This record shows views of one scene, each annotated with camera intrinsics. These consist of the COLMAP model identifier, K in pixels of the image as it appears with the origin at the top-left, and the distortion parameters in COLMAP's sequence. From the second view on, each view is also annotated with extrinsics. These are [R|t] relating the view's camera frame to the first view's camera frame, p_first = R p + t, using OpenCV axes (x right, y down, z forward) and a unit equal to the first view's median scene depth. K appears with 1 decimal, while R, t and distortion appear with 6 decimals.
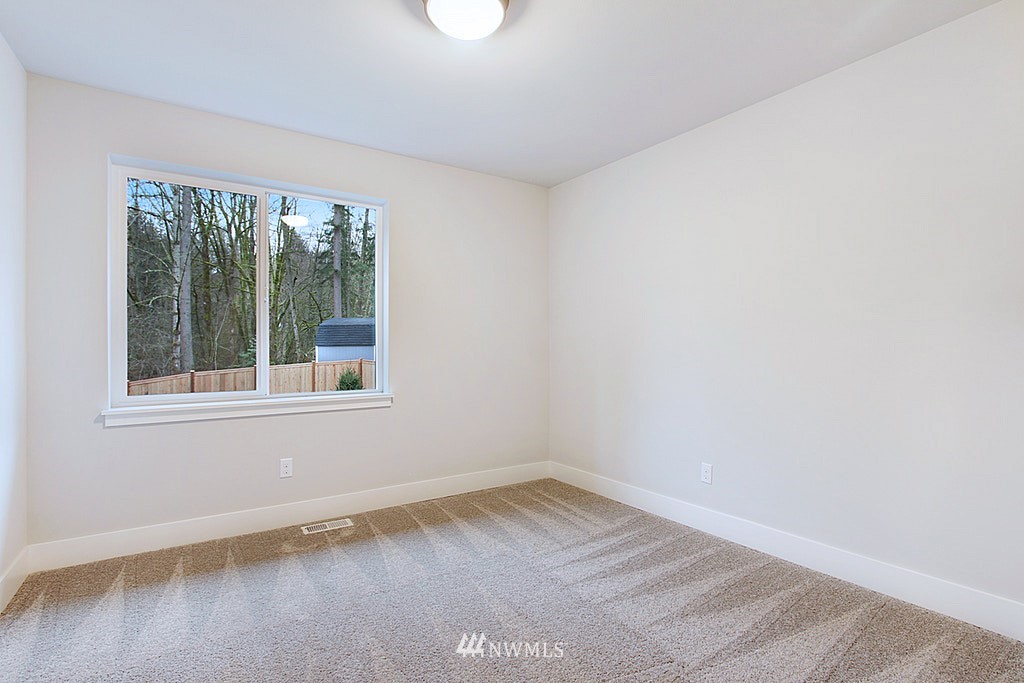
lens RADIAL K [[489.7, 0, 511.7], [0, 489.7, 347.5], [0, 0, 1]] dist [-0.001061, -0.000125]
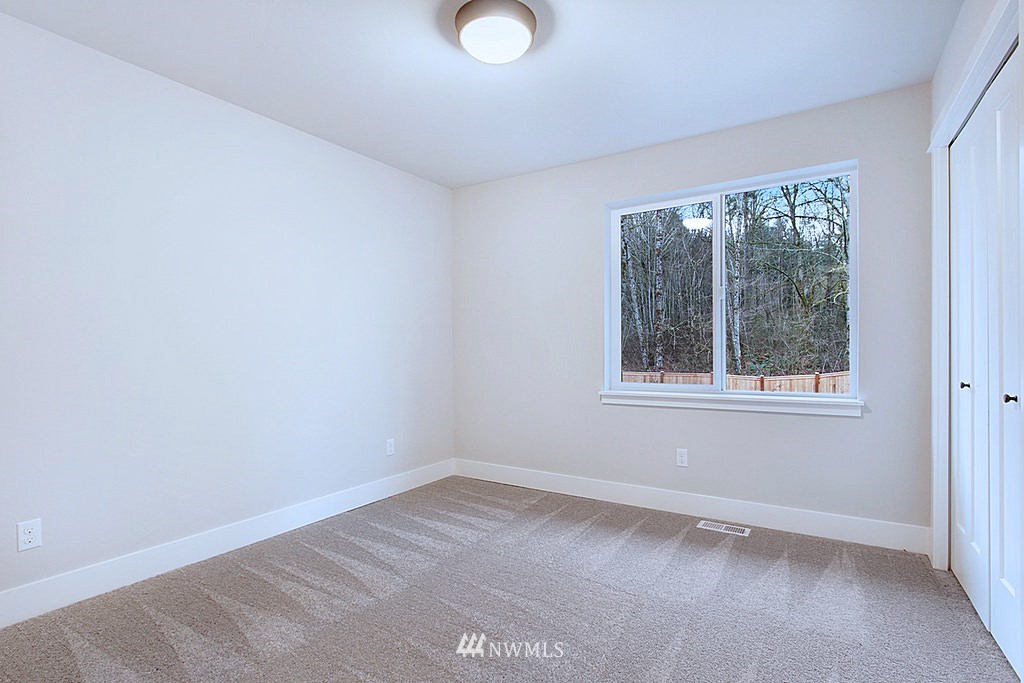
lens RADIAL K [[489.7, 0, 511.7], [0, 489.7, 347.5], [0, 0, 1]] dist [-0.001061, -0.000125]
pose [[0.424209, 0.000664, -0.905564, 0.237493], [0.007223, 0.999965, 0.004117, -0.000682], [0.905535, -0.008287, 0.424190, 0.152250]]
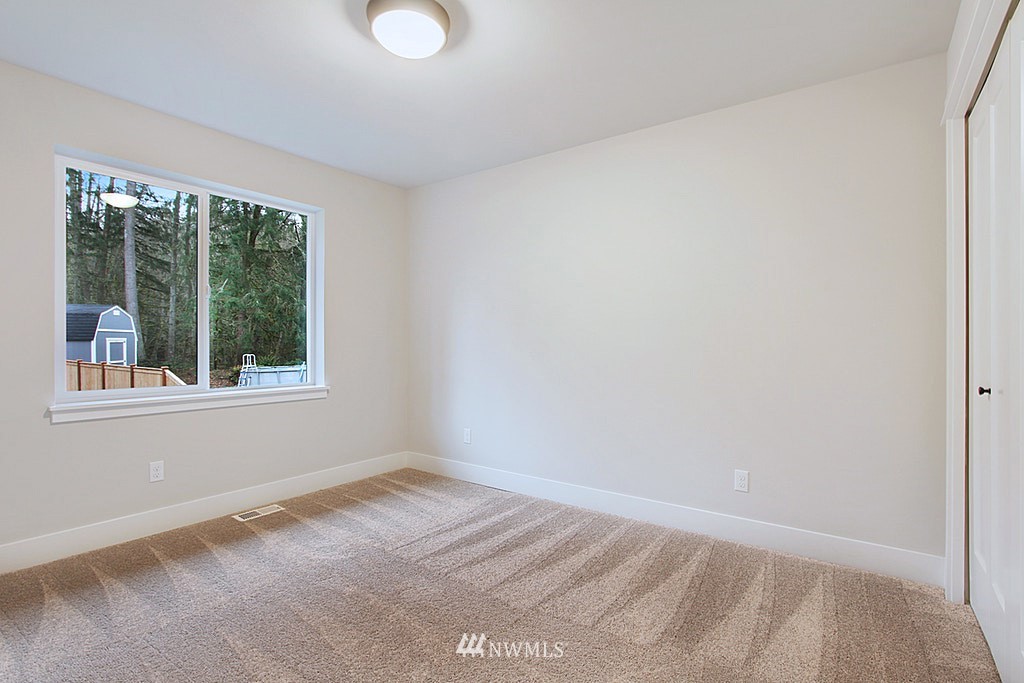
lens RADIAL K [[480.7, 0, 517.6], [0, 480.7, 346.9], [0, 0, 1]] dist [-0.038769, 0.000408]
pose [[0.931487, 0.004278, 0.363750, -0.241842], [-0.005125, 0.999986, 0.001365, 0.003603], [-0.363739, -0.003135, 0.931496, -0.157169]]
